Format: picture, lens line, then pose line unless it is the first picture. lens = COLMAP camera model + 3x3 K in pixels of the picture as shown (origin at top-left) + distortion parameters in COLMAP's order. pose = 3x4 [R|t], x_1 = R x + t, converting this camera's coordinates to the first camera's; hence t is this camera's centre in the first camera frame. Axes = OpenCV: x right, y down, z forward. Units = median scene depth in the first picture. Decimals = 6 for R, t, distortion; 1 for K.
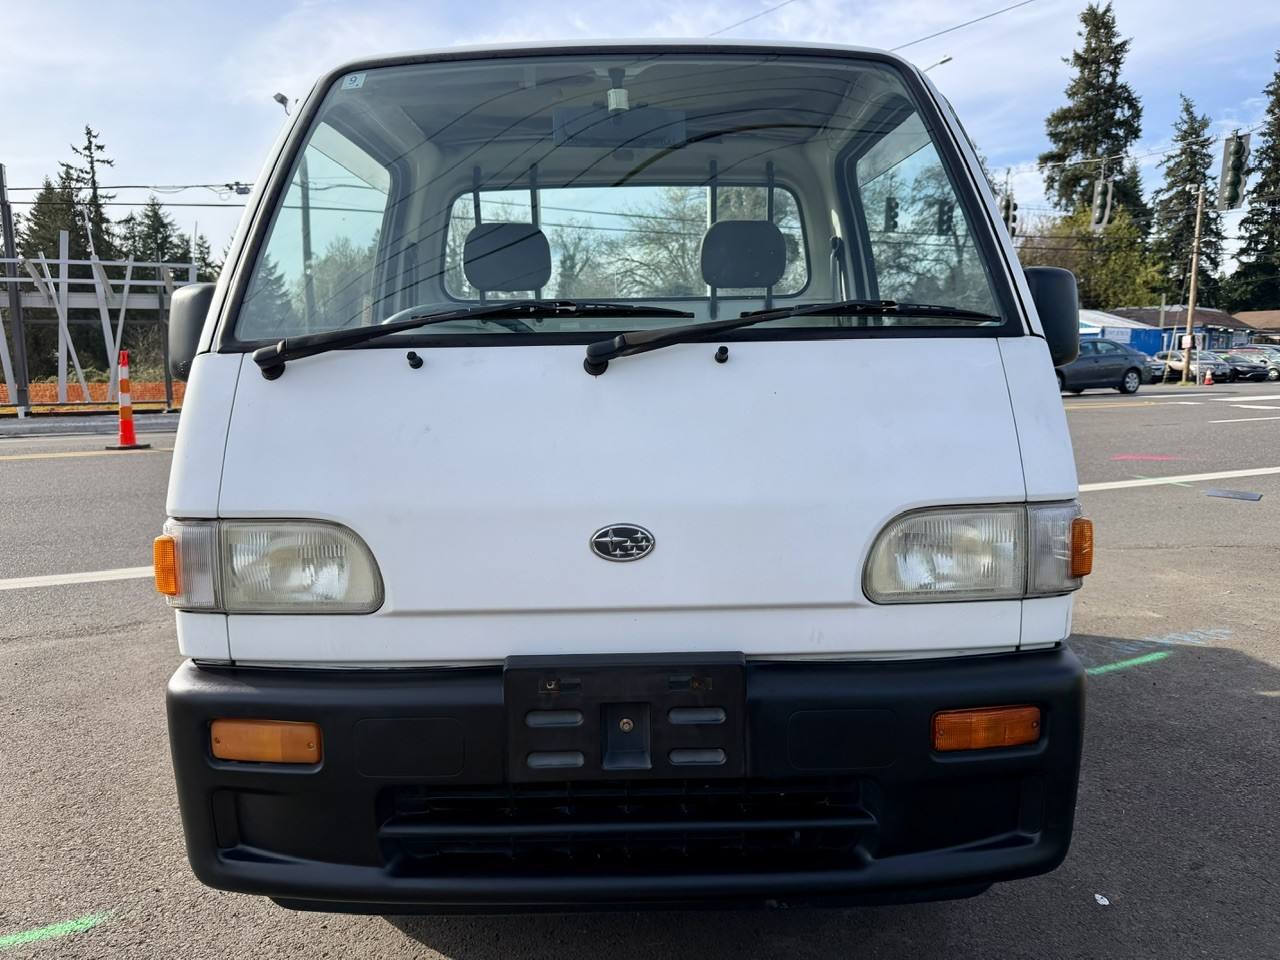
lens RADIAL K [[908.7, 0, 641.4], [0, 908.7, 477.9], [0, 0, 1]] dist [0.034705, -0.052736]
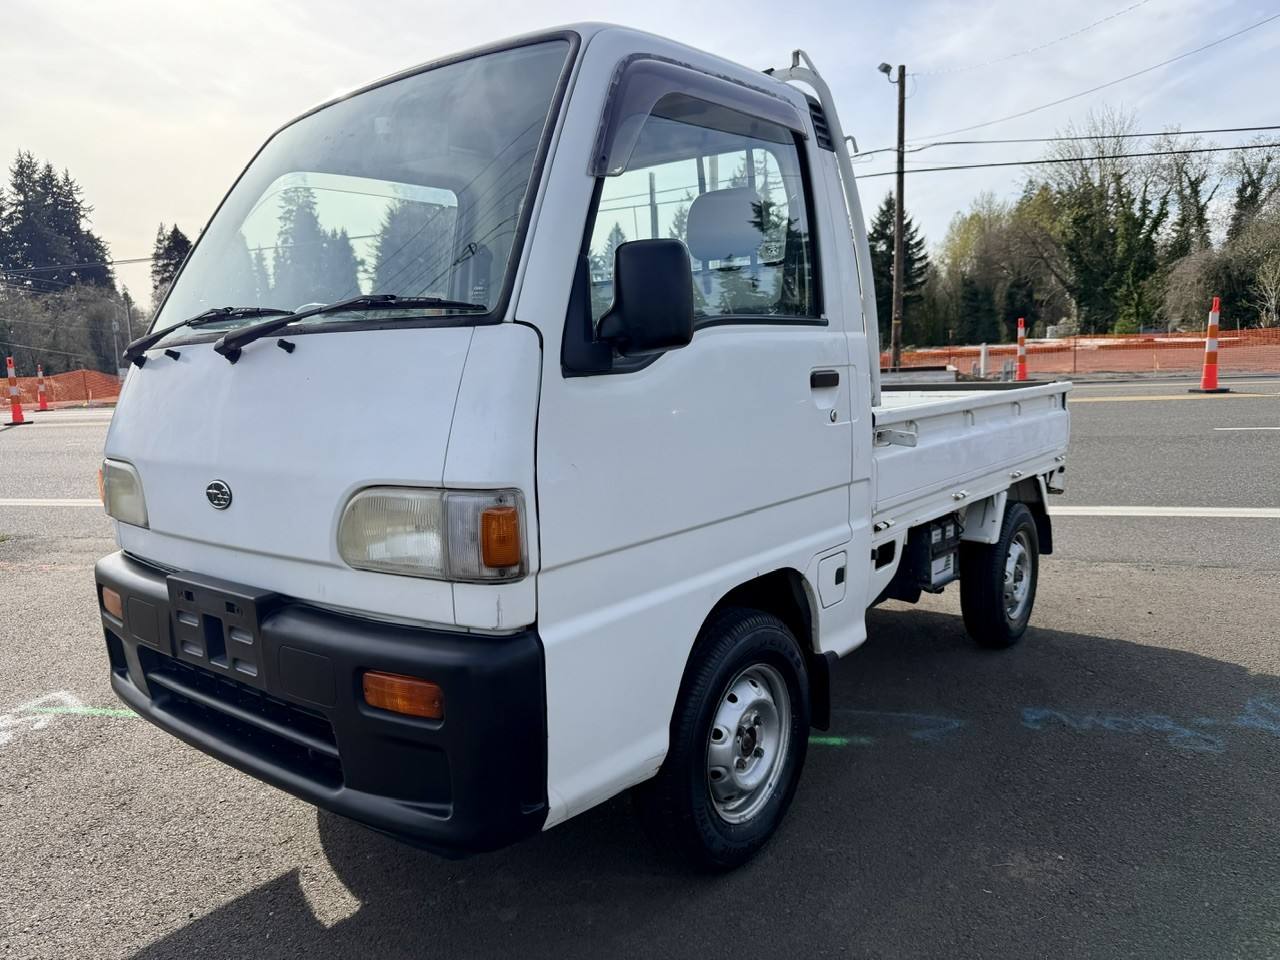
lens RADIAL K [[908.7, 0, 635.1], [0, 908.7, 476.3], [0, 0, 1]] dist [0.034705, -0.052736]
pose [[0.788731, 0.062616, -0.611541, 1.177262], [-0.037901, 0.997860, 0.053288, -0.047194], [0.613569, -0.018852, 0.789416, 0.312234]]
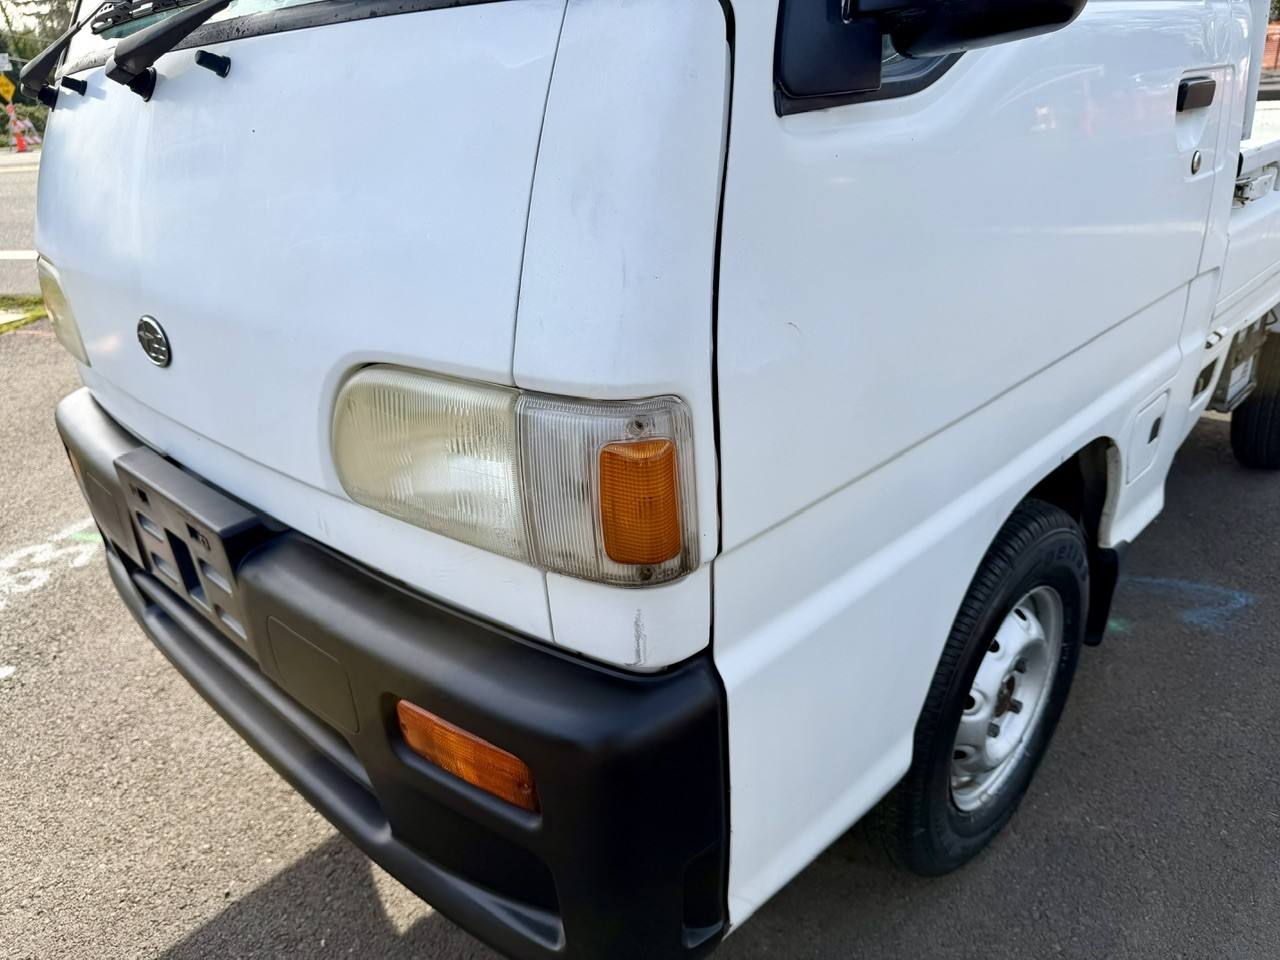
lens RADIAL K [[908.7, 0, 634.1], [0, 908.7, 490.0], [0, 0, 1]] dist [0.034705, -0.052736]
pose [[0.718926, 0.255000, -0.646623, 0.758807], [-0.013388, 0.935183, 0.353911, -0.087914], [0.694958, -0.245778, 0.675741, 0.686687]]
